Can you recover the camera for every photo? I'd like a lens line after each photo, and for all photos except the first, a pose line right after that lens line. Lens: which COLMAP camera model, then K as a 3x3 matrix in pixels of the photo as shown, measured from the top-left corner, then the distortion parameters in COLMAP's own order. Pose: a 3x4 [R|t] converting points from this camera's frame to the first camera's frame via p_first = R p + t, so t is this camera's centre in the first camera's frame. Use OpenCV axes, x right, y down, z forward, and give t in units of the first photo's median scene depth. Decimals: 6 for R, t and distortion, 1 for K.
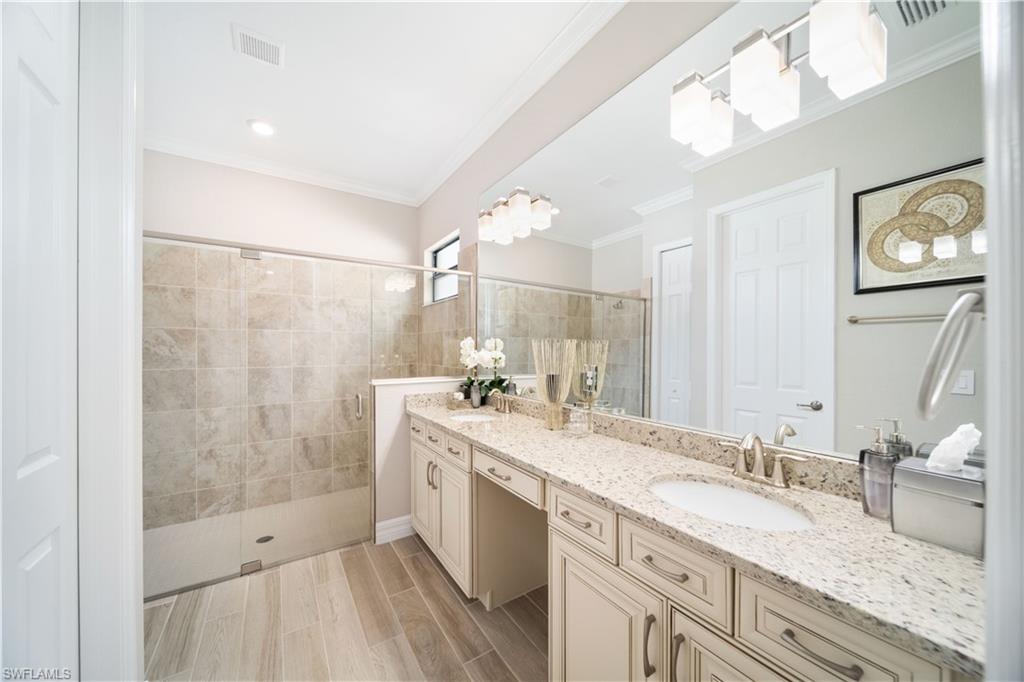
lens RADIAL K [[361.3, 0, 515.3], [0, 361.3, 340.1], [0, 0, 1]] dist [-0.000369, -0.000129]
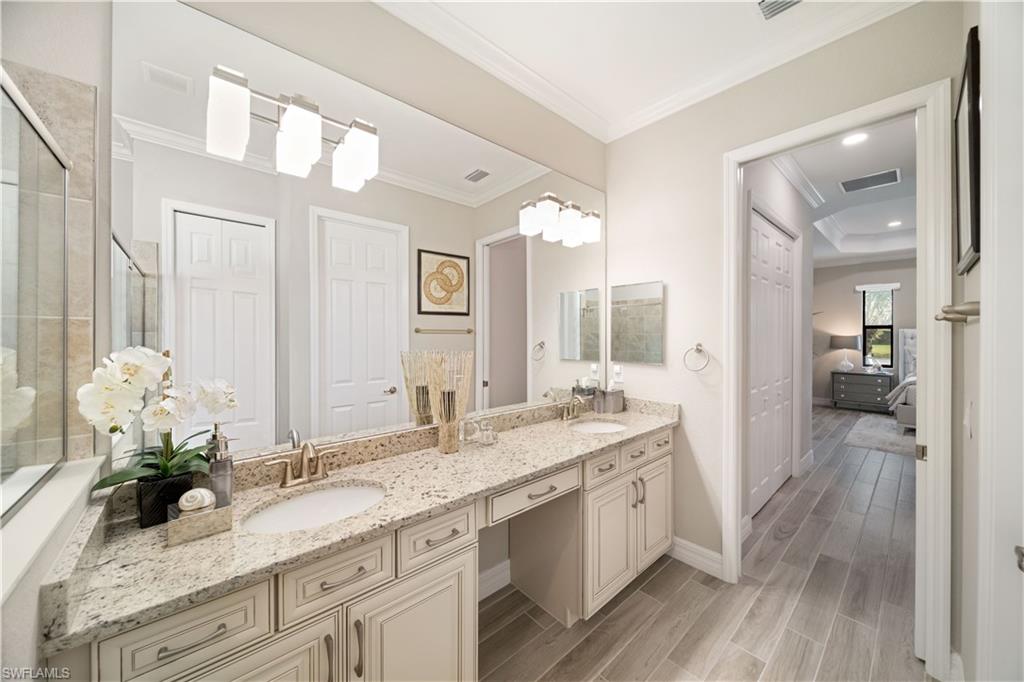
lens RADIAL K [[361.3, 0, 515.3], [0, 361.3, 340.1], [0, 0, 1]] dist [-0.000369, -0.000129]
pose [[-0.142818, -0.010690, 0.989691, -0.797049], [-0.026432, 0.999626, 0.006983, -0.042296], [-0.989396, -0.025163, -0.143047, 0.961623]]
